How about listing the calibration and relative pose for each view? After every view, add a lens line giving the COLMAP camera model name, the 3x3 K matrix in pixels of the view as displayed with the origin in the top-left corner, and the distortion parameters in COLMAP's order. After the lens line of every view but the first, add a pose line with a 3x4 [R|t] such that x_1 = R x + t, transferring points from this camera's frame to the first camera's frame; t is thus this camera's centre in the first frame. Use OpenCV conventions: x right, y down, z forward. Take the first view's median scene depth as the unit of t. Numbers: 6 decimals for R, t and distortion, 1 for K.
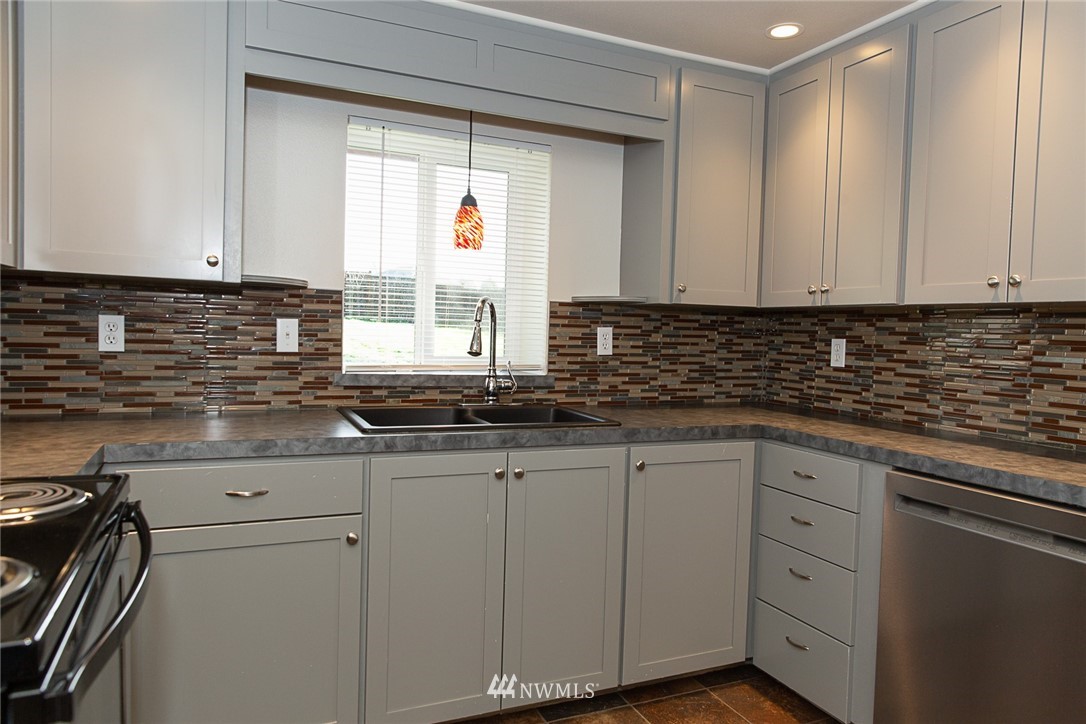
lens RADIAL K [[728.0, 0, 552.9], [0, 728.0, 356.6], [0, 0, 1]] dist [0.010075, 0.003946]
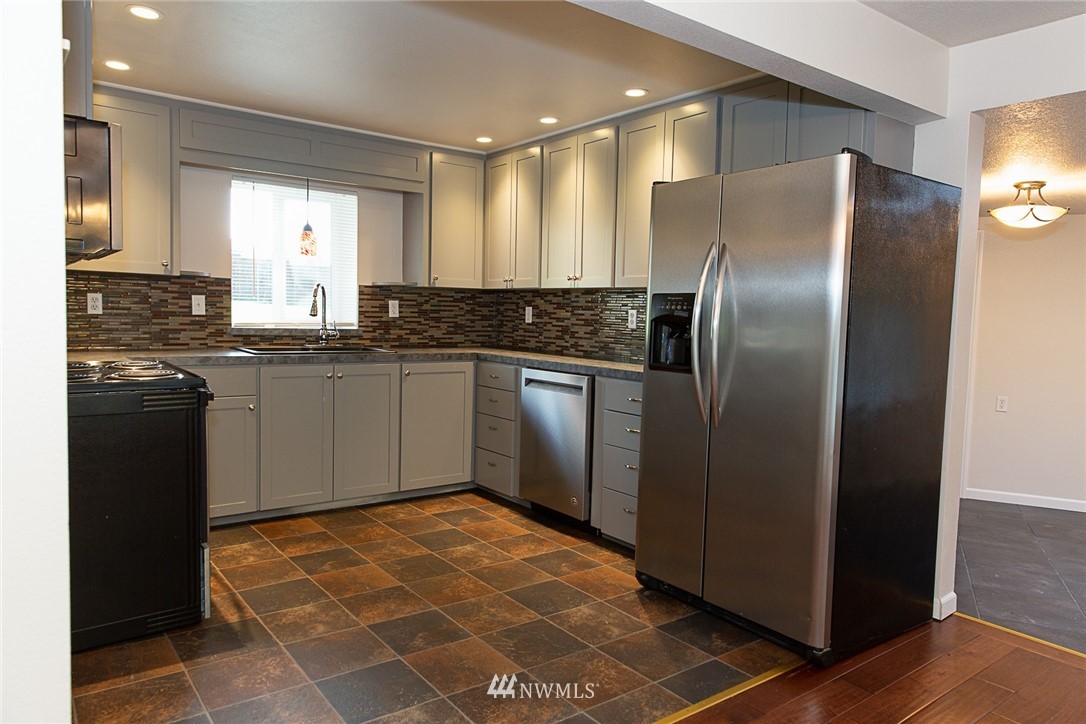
lens RADIAL K [[728.0, 0, 548.6], [0, 728.0, 360.6], [0, 0, 1]] dist [0.010075, 0.003946]
pose [[0.976014, -0.019639, 0.216822, 0.062617], [0.011666, 0.999210, 0.037988, 0.044739], [-0.217397, -0.034547, 0.975472, -0.836255]]
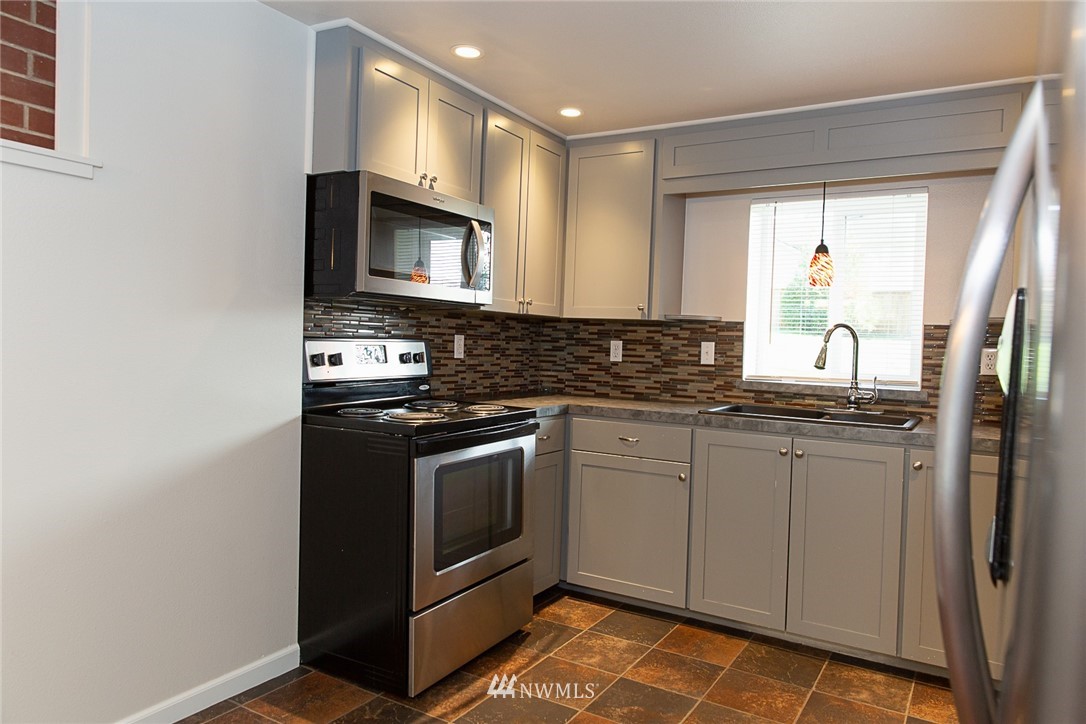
lens RADIAL K [[728.0, 0, 540.1], [0, 728.0, 360.2], [0, 0, 1]] dist [0.010075, 0.003946]
pose [[0.563989, 0.007860, -0.825745, 0.665877], [-0.044716, 0.998778, -0.021035, 0.031699], [0.824571, 0.048788, 0.563651, -0.126714]]
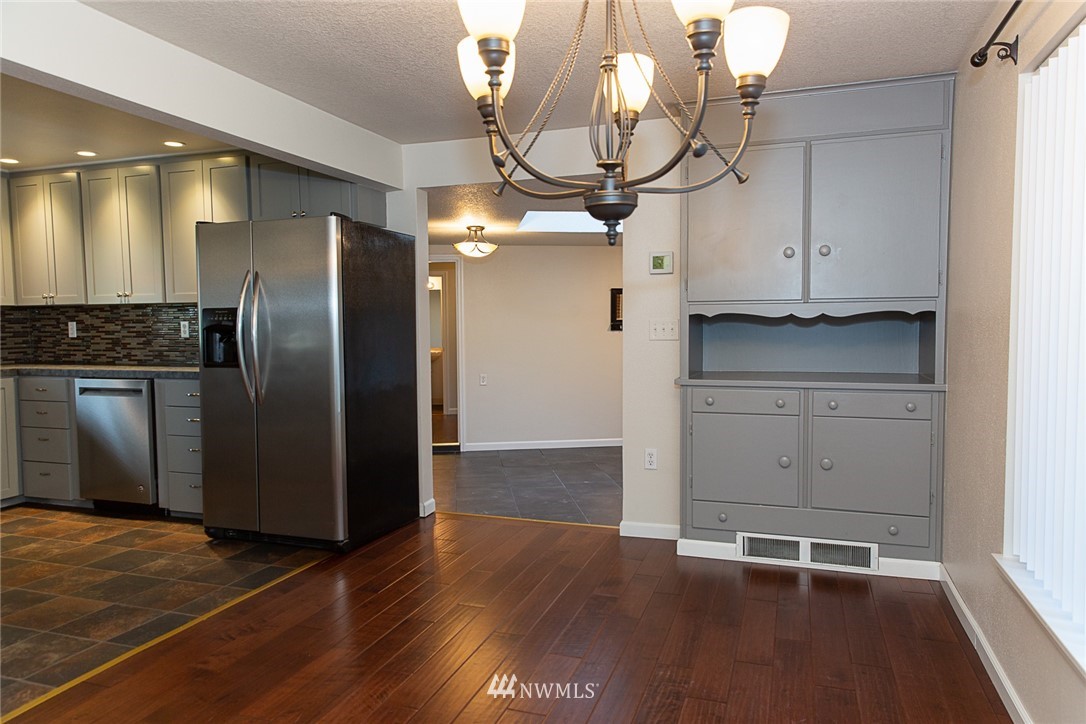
lens RADIAL K [[728.0, 0, 548.2], [0, 728.0, 361.3], [0, 0, 1]] dist [0.010075, 0.003946]
pose [[0.694132, -0.077775, 0.715634, -0.114124], [0.058418, 0.996953, 0.051686, 0.056449], [-0.717473, 0.005929, 0.696561, -1.299543]]
